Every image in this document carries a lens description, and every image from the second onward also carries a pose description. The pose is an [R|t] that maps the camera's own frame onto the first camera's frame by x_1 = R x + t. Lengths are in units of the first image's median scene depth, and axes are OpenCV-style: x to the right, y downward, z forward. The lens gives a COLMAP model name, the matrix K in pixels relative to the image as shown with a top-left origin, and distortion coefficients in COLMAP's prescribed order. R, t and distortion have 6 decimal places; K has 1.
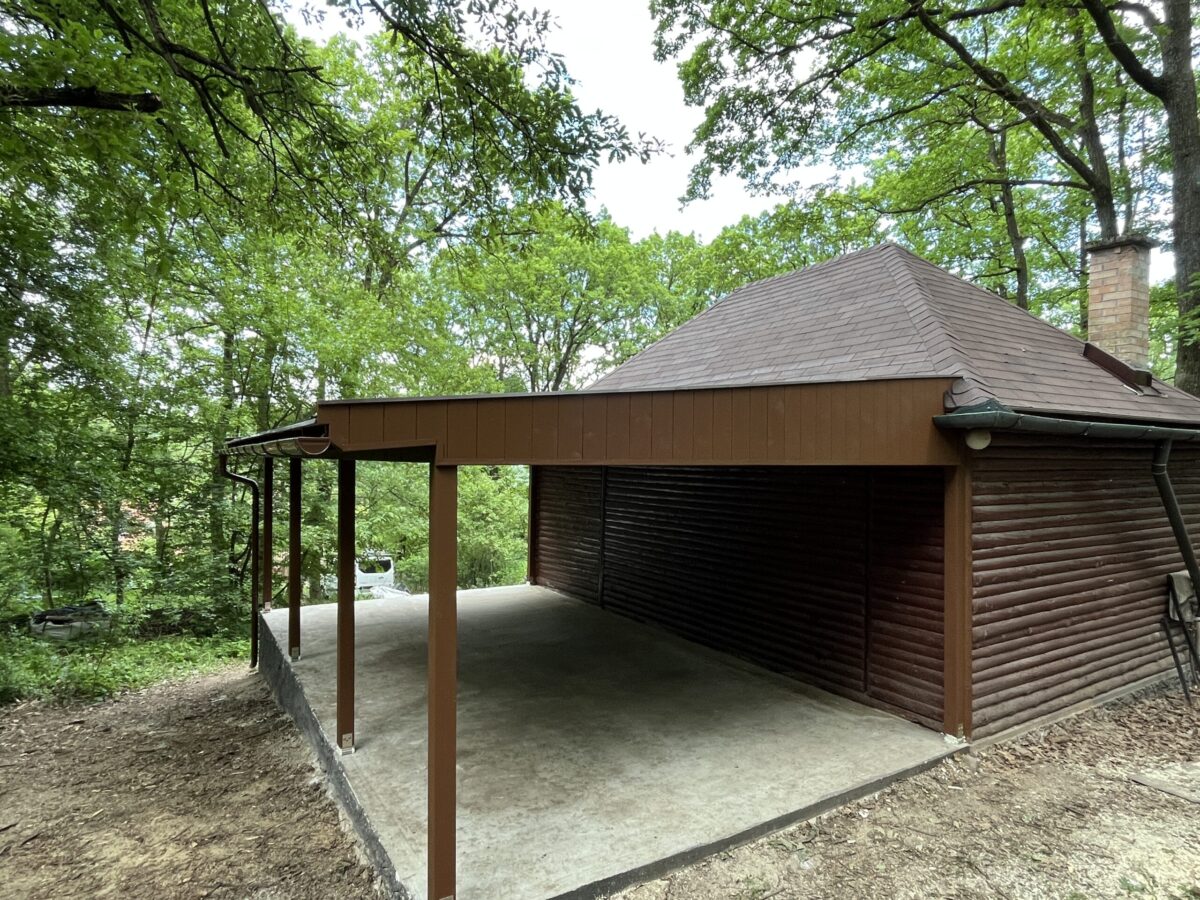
lens RADIAL K [[676.9, 0, 599.3], [0, 676.9, 452.0], [0, 0, 1]] dist [-0.000402, -0.000051]
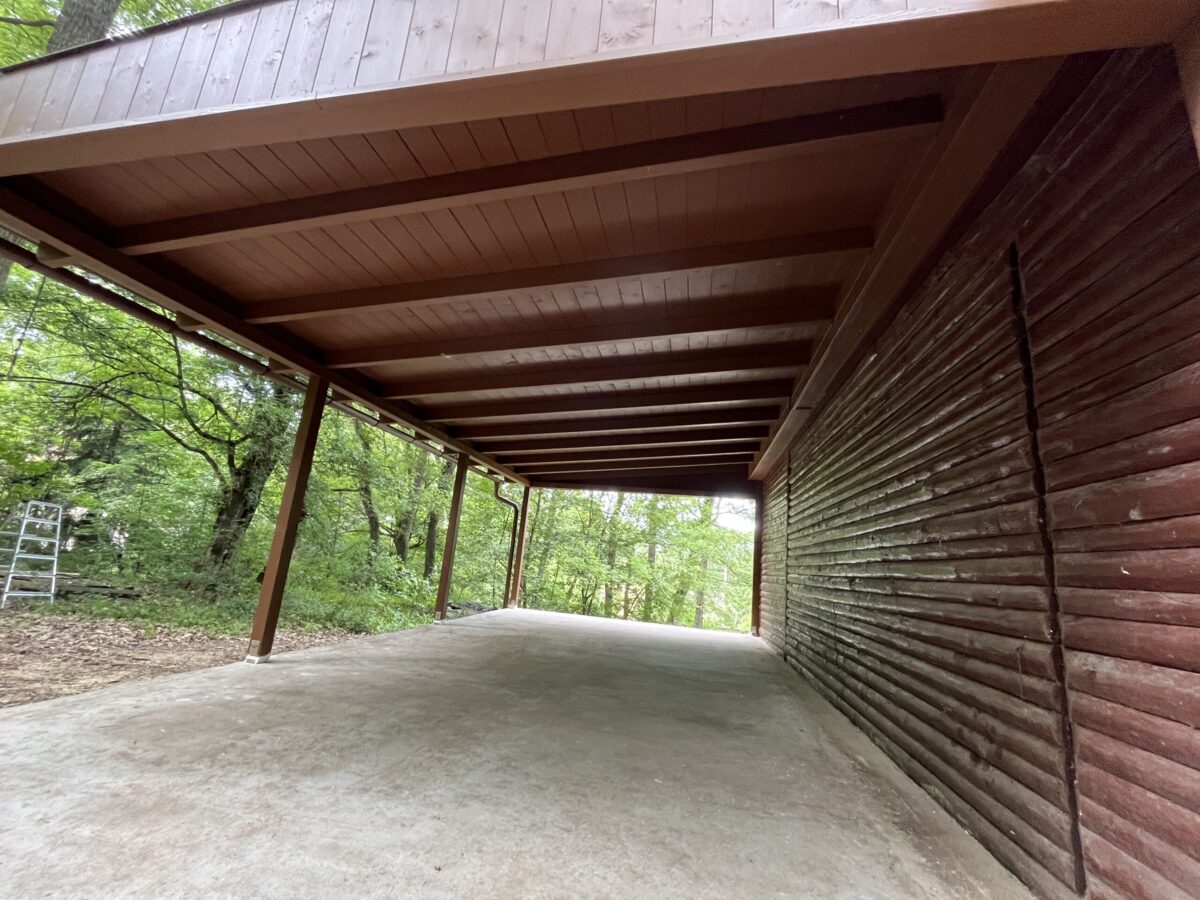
lens RADIAL K [[483.0, 0, 598.2], [0, 483.0, 455.5], [0, 0, 1]] dist [-0.003830, -0.000375]
pose [[0.739575, -0.086577, -0.667483, 0.485472], [-0.078714, 0.973763, -0.213518, 0.269198], [0.668456, 0.210453, 0.713356, 0.786558]]
